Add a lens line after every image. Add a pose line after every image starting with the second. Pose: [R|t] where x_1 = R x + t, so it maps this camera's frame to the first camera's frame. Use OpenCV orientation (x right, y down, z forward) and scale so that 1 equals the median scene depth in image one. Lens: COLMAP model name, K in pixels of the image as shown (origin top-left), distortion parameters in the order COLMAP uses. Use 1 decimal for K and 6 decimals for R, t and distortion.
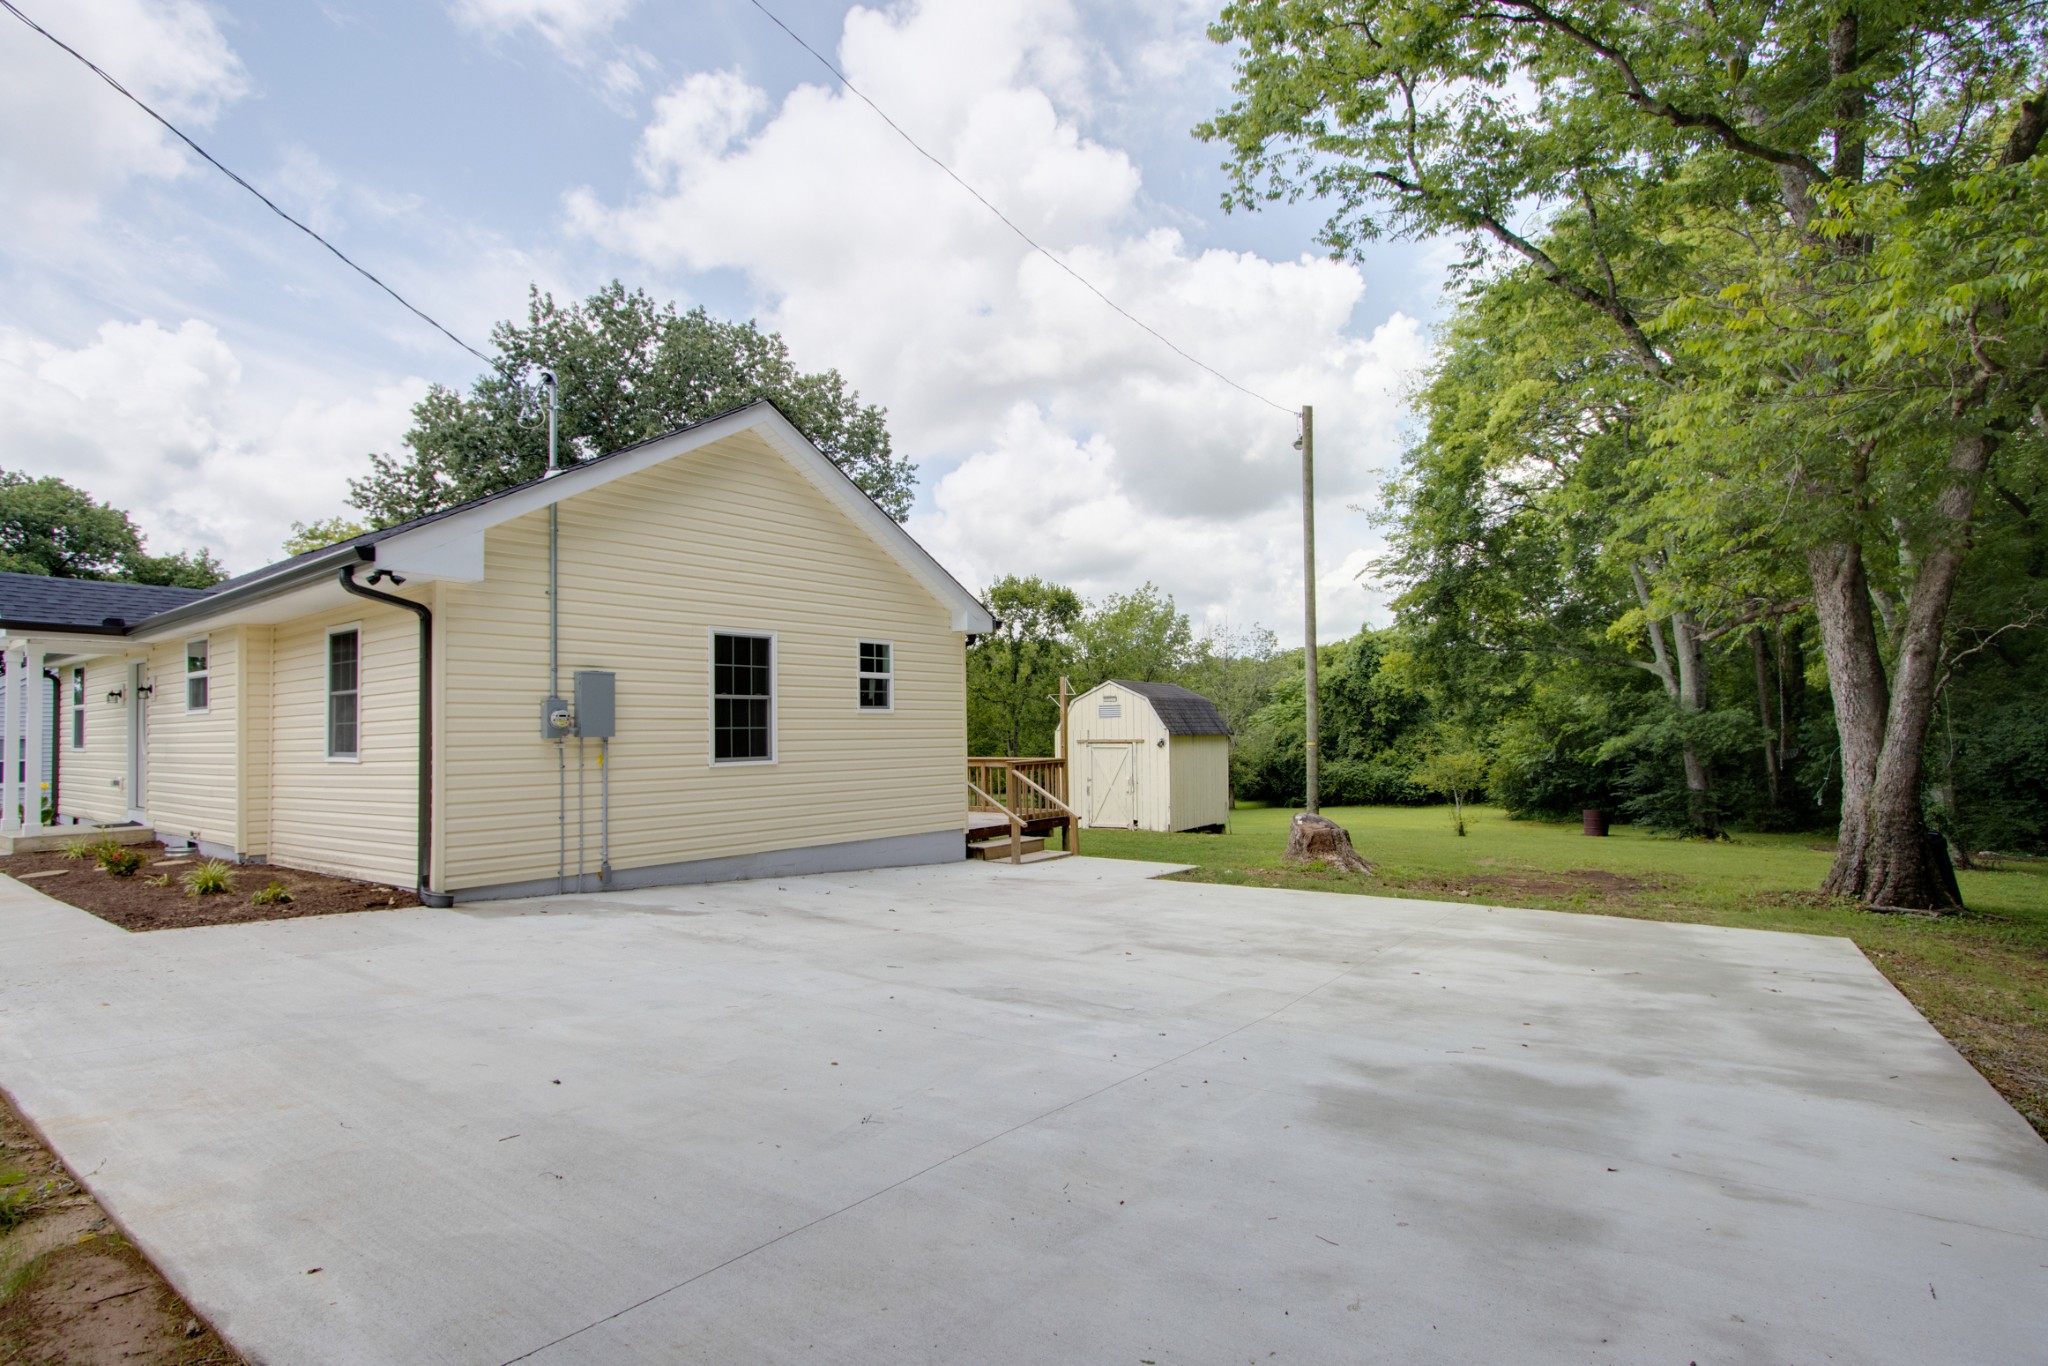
lens RADIAL K [[1072.7, 0, 1029.1], [0, 1072.7, 690.0], [0, 0, 1]] dist [-0.002182, -0.000393]
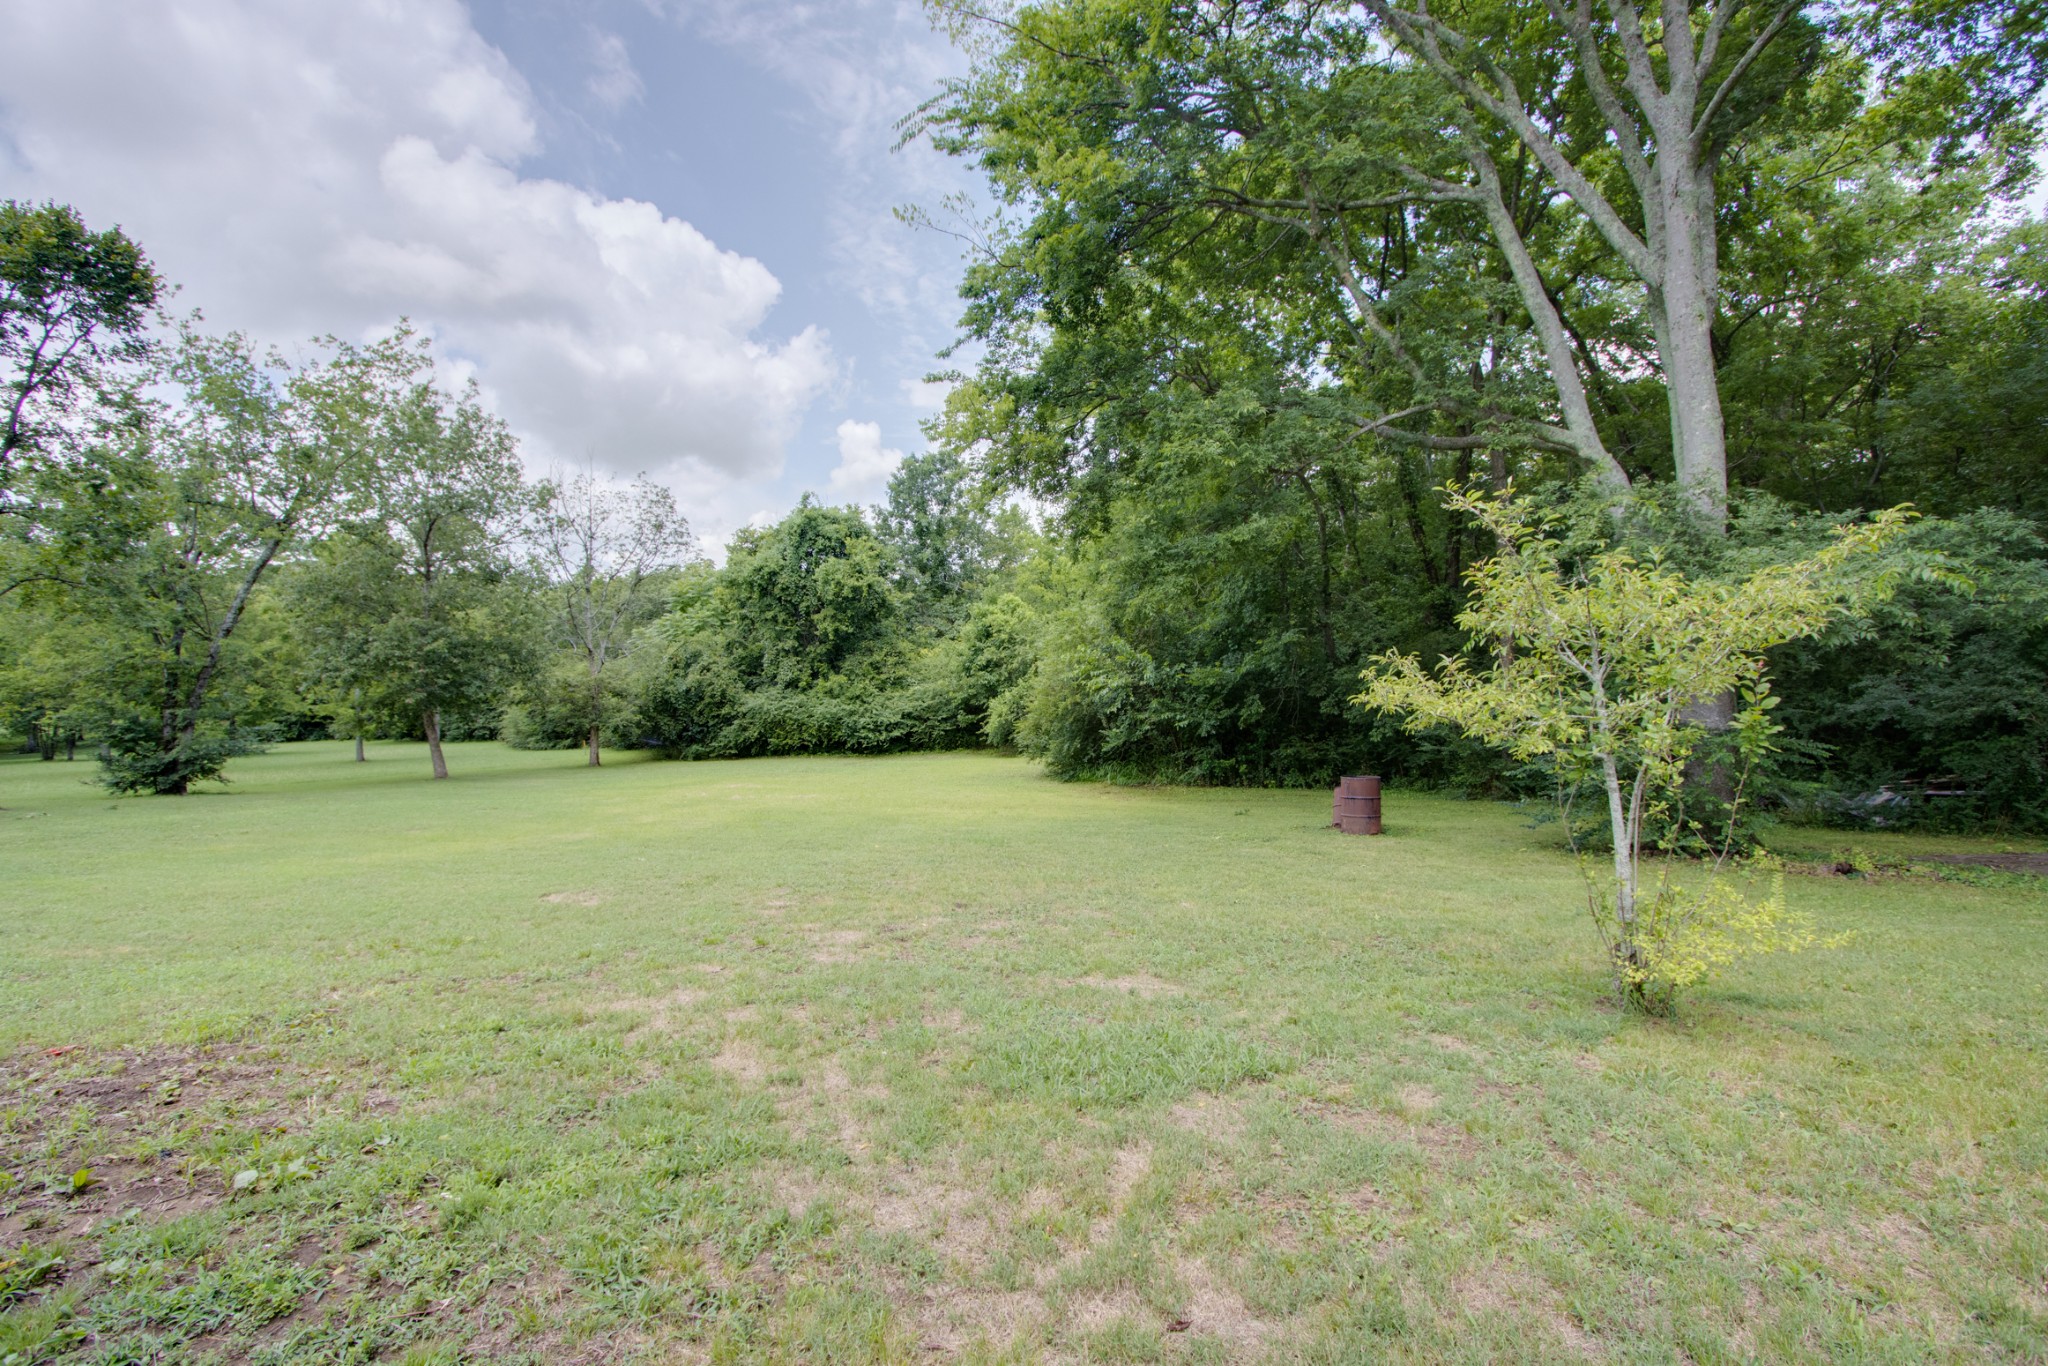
lens RADIAL K [[951.8, 0, 1030.3], [0, 951.8, 687.5], [0, 0, 1]] dist [-0.014522, 0.001181]
pose [[0.838397, 0.009757, 0.544973, 0.136773], [-0.036461, 0.998604, 0.038213, 0.046983], [-0.543840, -0.051908, 0.837582, 0.542315]]
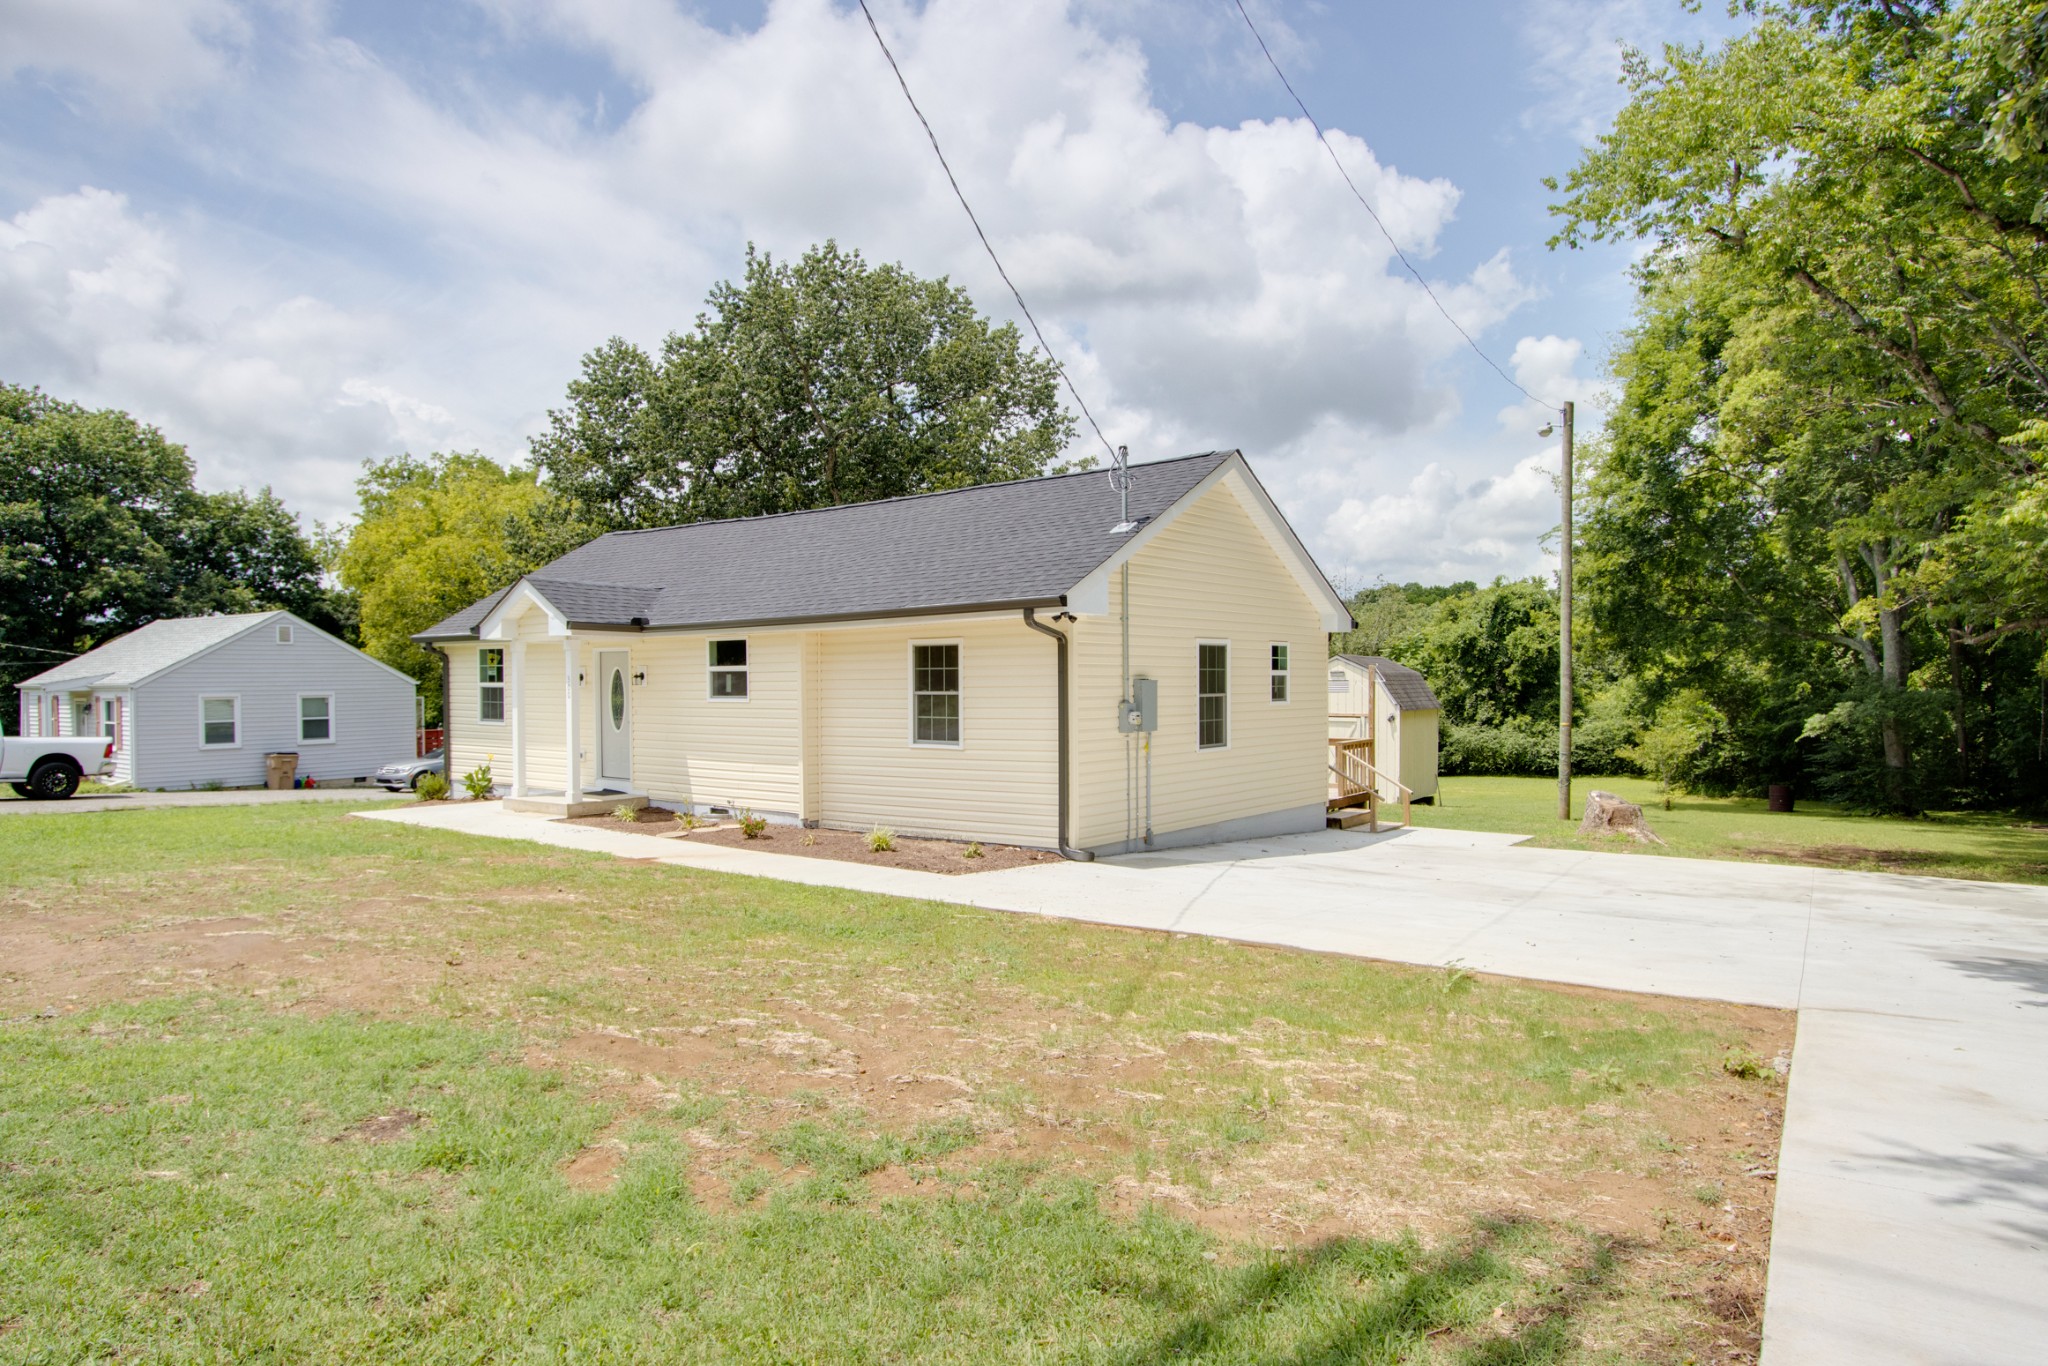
lens RADIAL K [[1262.3, 0, 1029.7], [0, 1262.3, 696.1], [0, 0, 1]] dist [-0.001138, 0.001591]
pose [[0.999946, 0.010381, -0.000361, -0.115190], [-0.010348, 0.998624, 0.051413, -0.015739], [0.000894, -0.051407, 0.998677, -0.106839]]
